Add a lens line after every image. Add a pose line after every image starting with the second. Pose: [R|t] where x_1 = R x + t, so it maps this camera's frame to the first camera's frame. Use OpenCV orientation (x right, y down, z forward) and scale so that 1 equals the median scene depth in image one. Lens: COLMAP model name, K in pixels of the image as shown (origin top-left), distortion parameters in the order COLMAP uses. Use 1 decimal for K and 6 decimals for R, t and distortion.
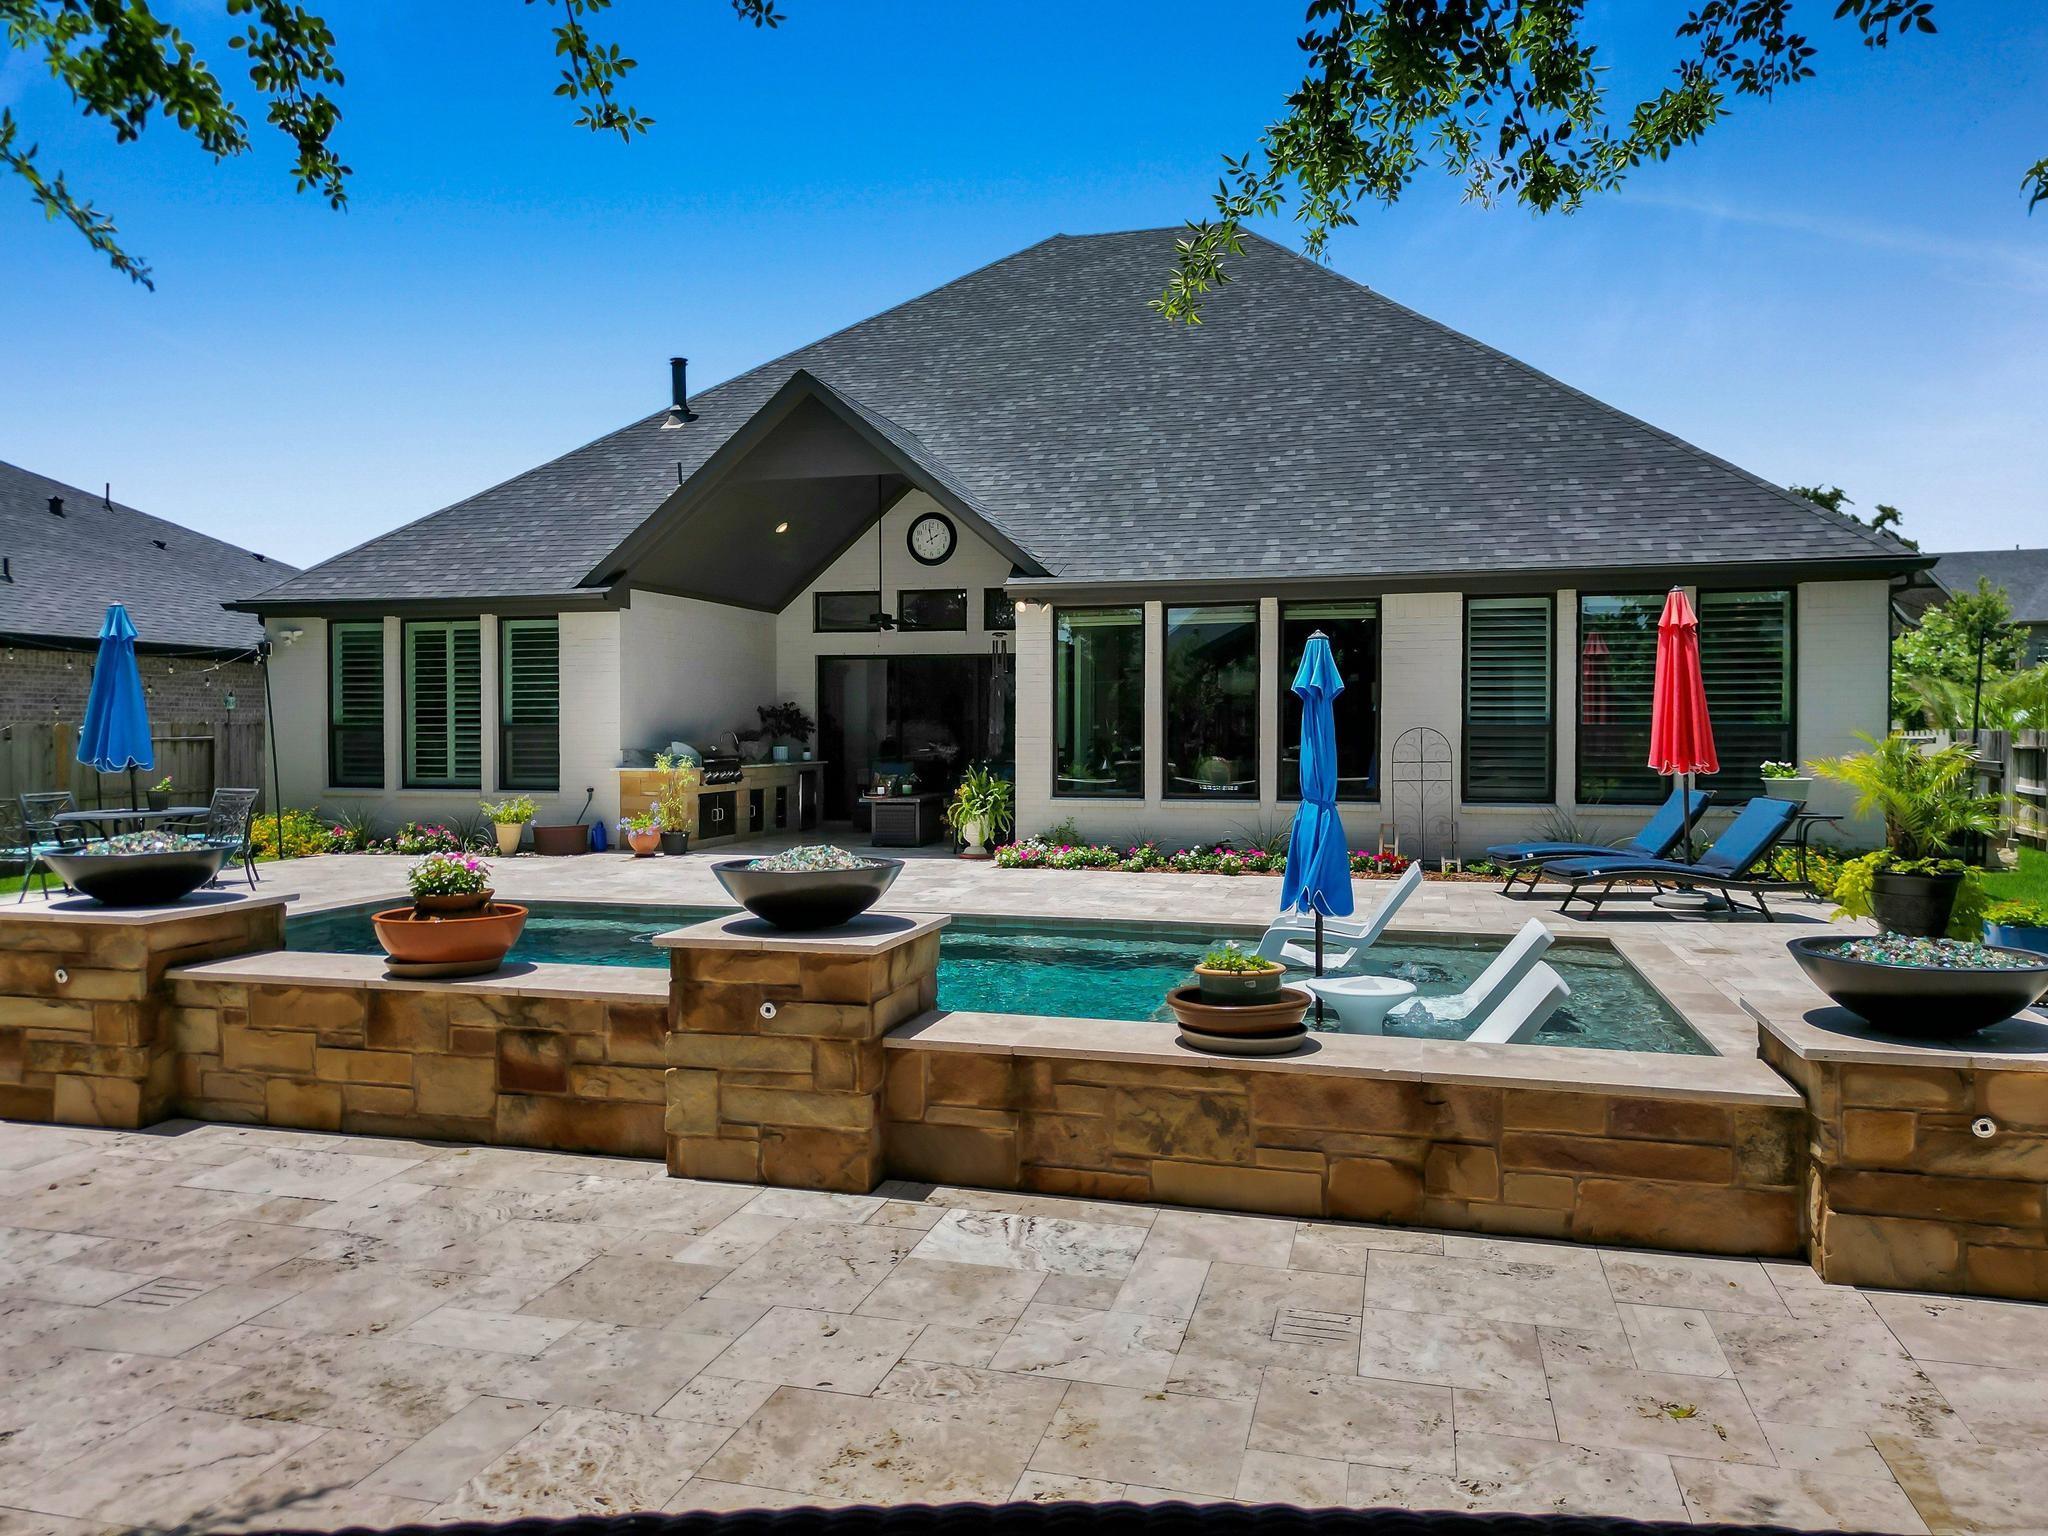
lens RADIAL K [[1497.4, 0, 1024.0], [0, 1497.4, 768.0], [0, 0, 1]] dist [0.001893, 0.001384]
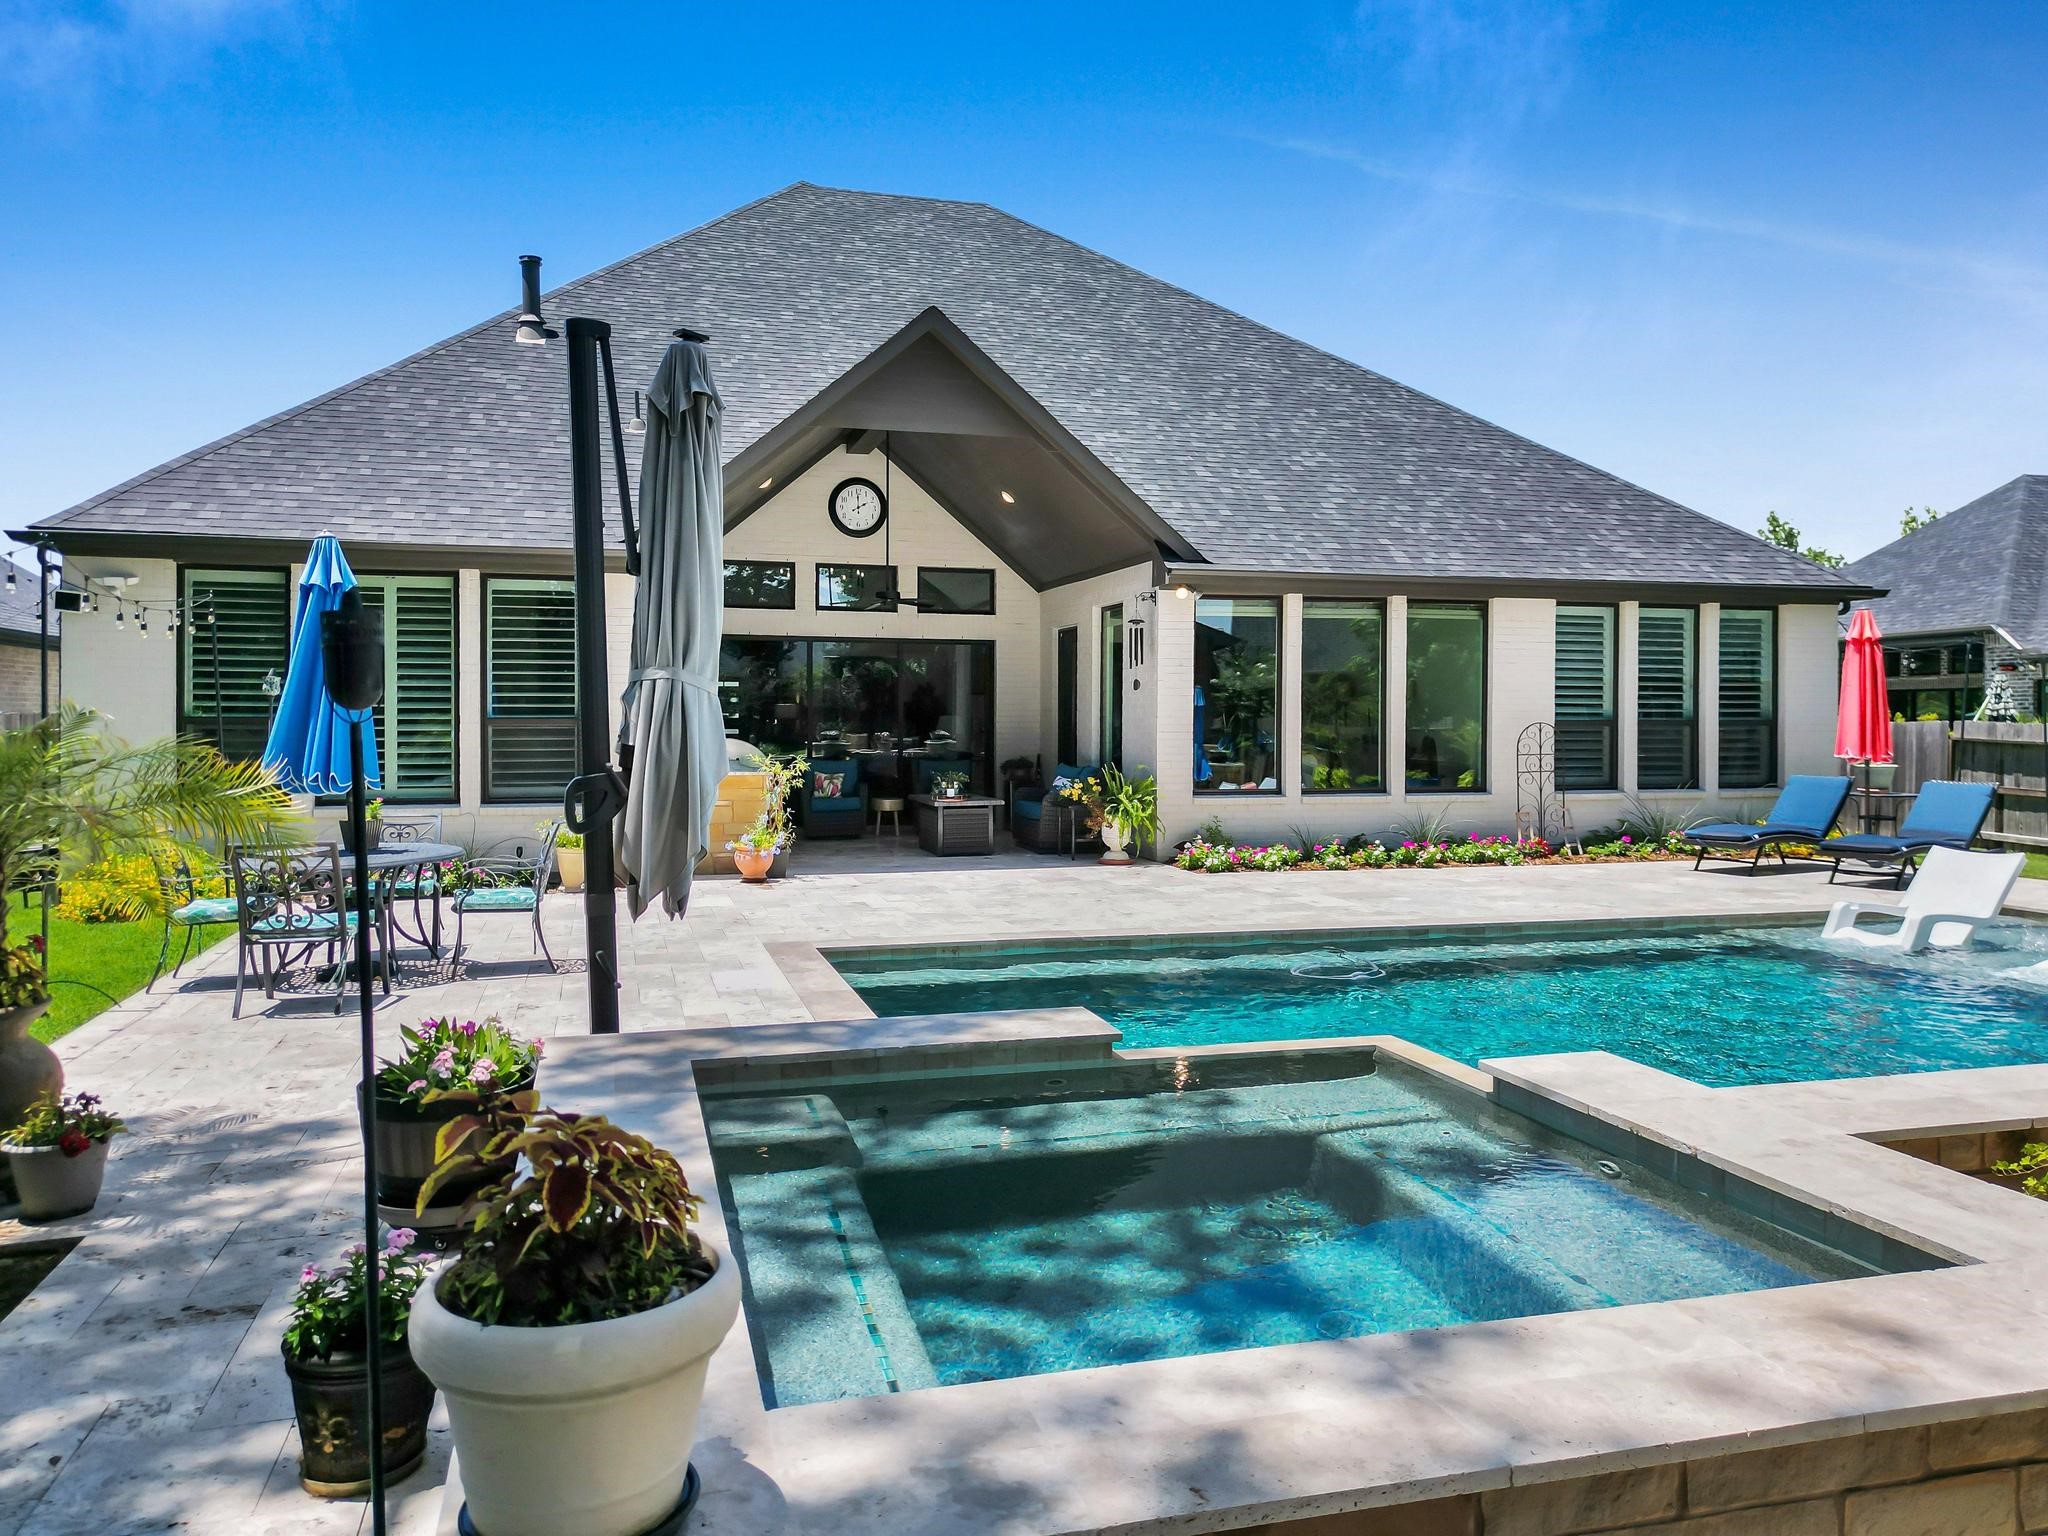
lens RADIAL K [[1497.4, 0, 1024.0], [0, 1497.4, 768.0], [0, 0, 1]] dist [0.001893, 0.001384]
pose [[0.857453, -0.015377, 0.514333, -0.562804], [0.010778, 0.999871, 0.011925, -0.010358], [-0.514450, -0.004681, 0.857508, 0.241891]]
